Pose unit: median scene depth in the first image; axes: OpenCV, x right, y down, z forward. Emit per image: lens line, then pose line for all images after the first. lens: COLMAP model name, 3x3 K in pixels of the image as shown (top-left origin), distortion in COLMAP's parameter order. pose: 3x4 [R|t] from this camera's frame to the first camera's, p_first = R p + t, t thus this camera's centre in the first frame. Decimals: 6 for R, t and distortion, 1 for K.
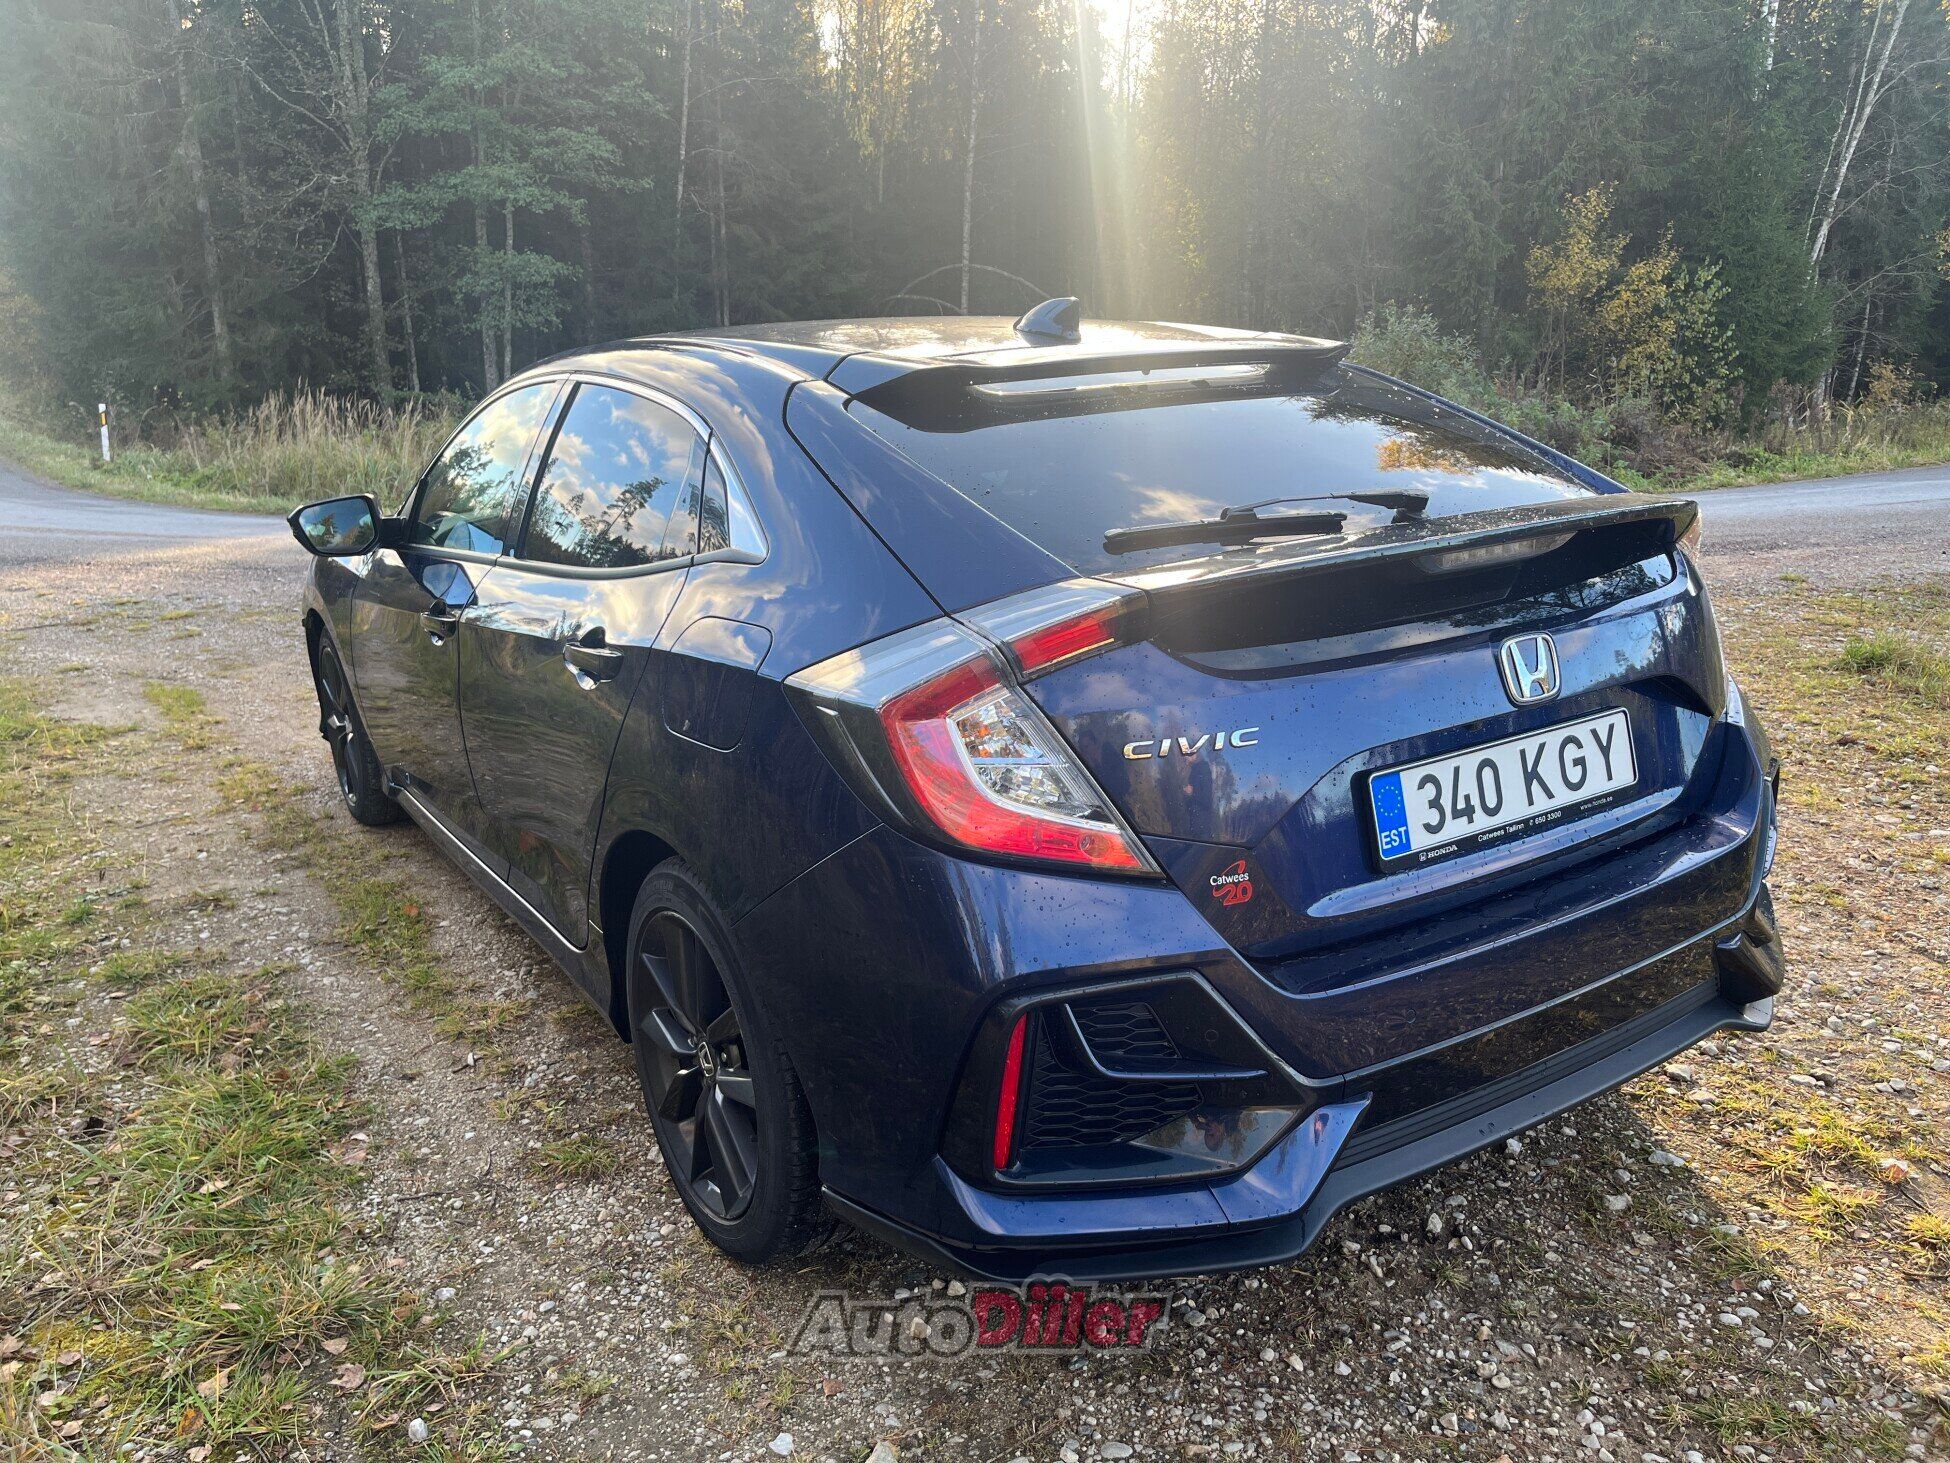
lens RADIAL K [[1488.5, 0, 975.1], [0, 1488.5, 739.9], [0, 0, 1]] dist [0.032073, -0.040105]
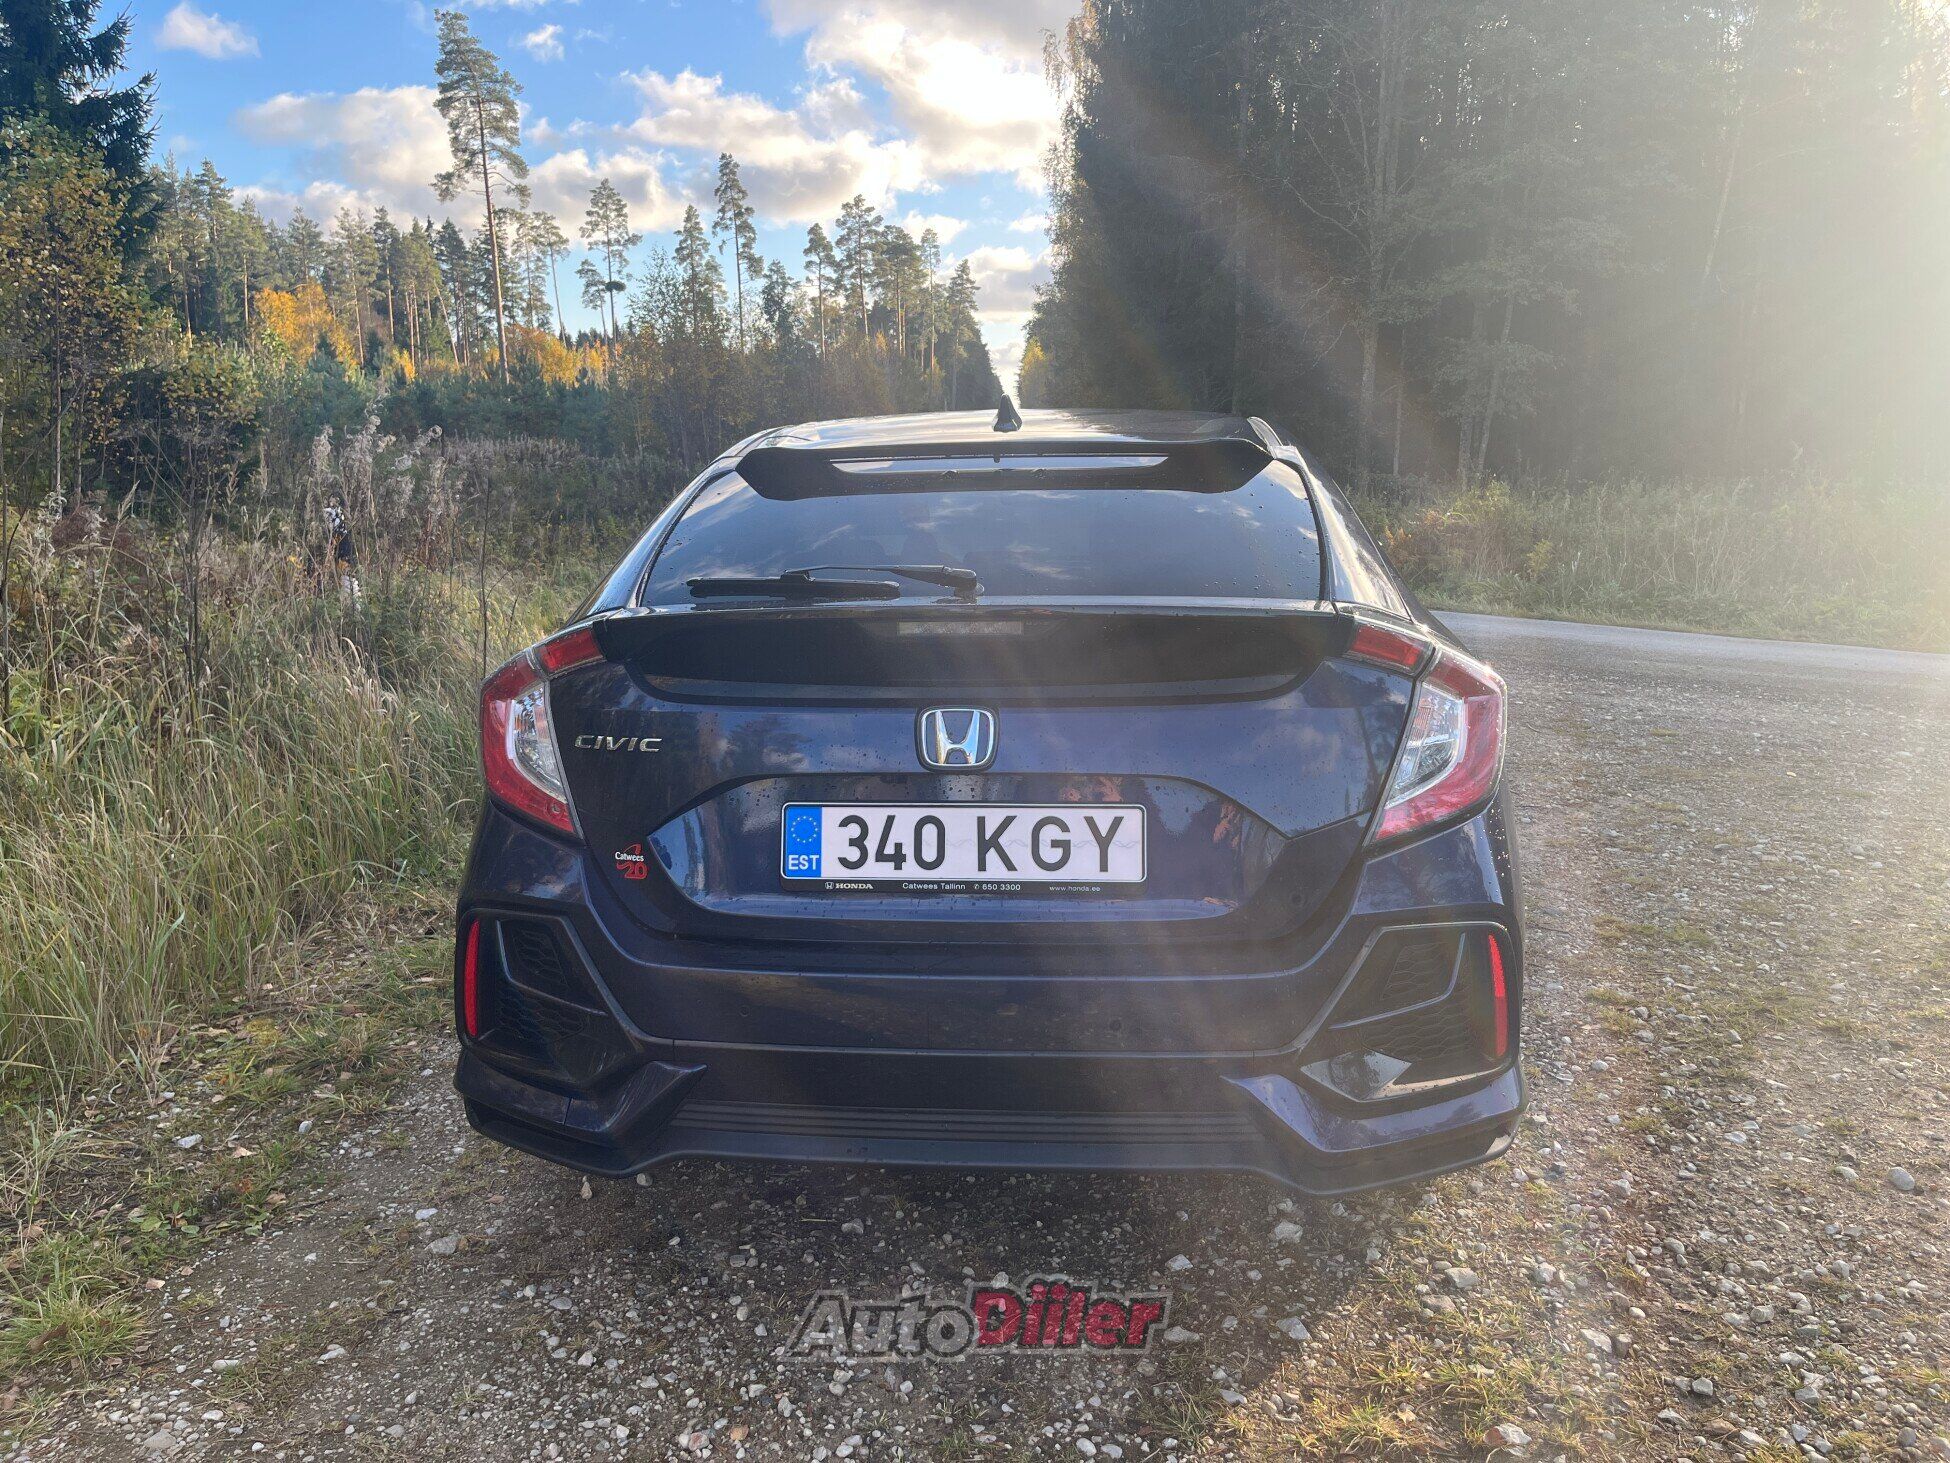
lens RADIAL K [[1488.5, 0, 981.3], [0, 1488.5, 726.2], [0, 0, 1]] dist [0.032073, -0.040105]
pose [[0.784945, 0.138816, -0.603814, 1.010900], [-0.176972, 0.984209, -0.003792, -0.053819], [0.593753, 0.109834, 0.797116, 0.153020]]
